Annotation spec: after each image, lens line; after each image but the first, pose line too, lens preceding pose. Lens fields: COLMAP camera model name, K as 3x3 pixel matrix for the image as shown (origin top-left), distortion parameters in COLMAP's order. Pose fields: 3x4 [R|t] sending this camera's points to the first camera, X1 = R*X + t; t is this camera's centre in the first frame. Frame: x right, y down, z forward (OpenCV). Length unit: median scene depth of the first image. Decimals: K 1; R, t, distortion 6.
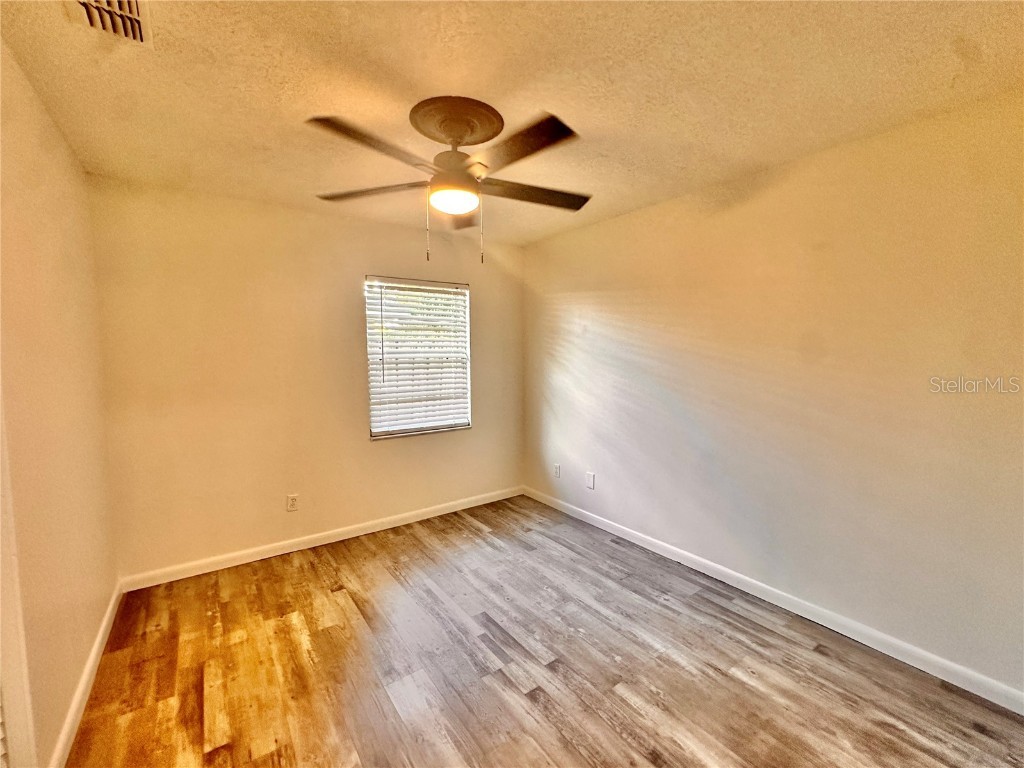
lens RADIAL K [[407.5, 0, 516.1], [0, 407.5, 383.9], [0, 0, 1]] dist [-0.000459, 0.000249]
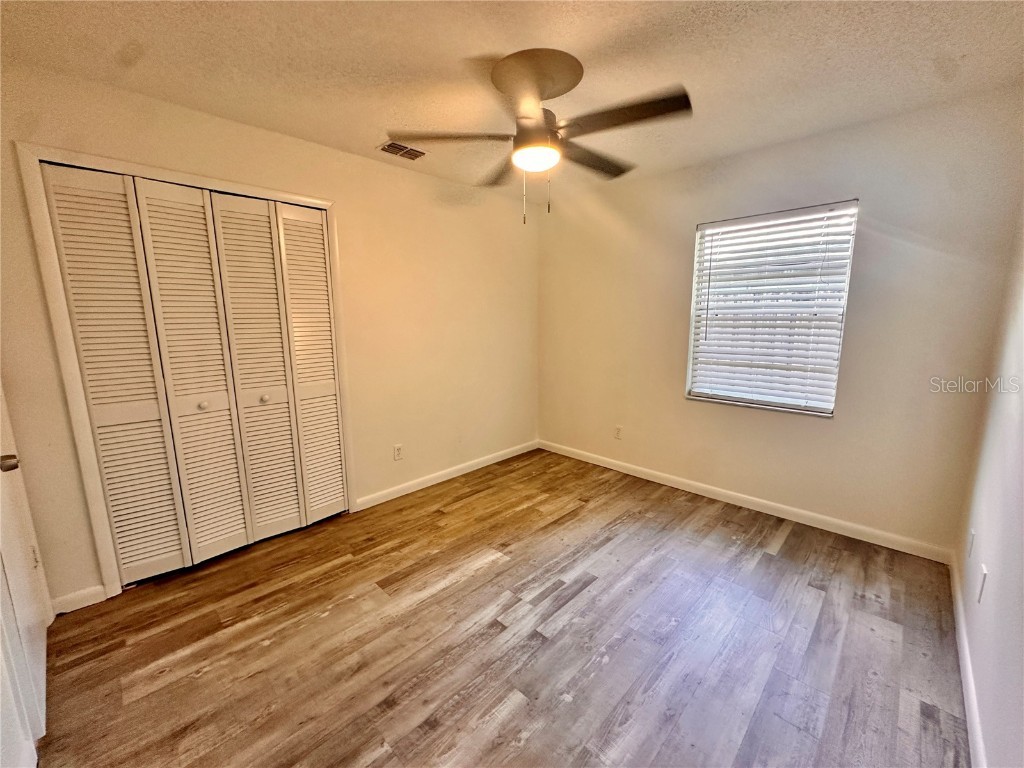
lens RADIAL K [[410.9, 0, 534.5], [0, 410.9, 383.4], [0, 0, 1]] dist [-0.001323, -0.000115]
pose [[0.212584, 0.162414, -0.963551, 0.719363], [-0.069296, 0.986113, 0.150929, -0.029895], [0.974683, 0.034686, 0.220887, 0.593809]]
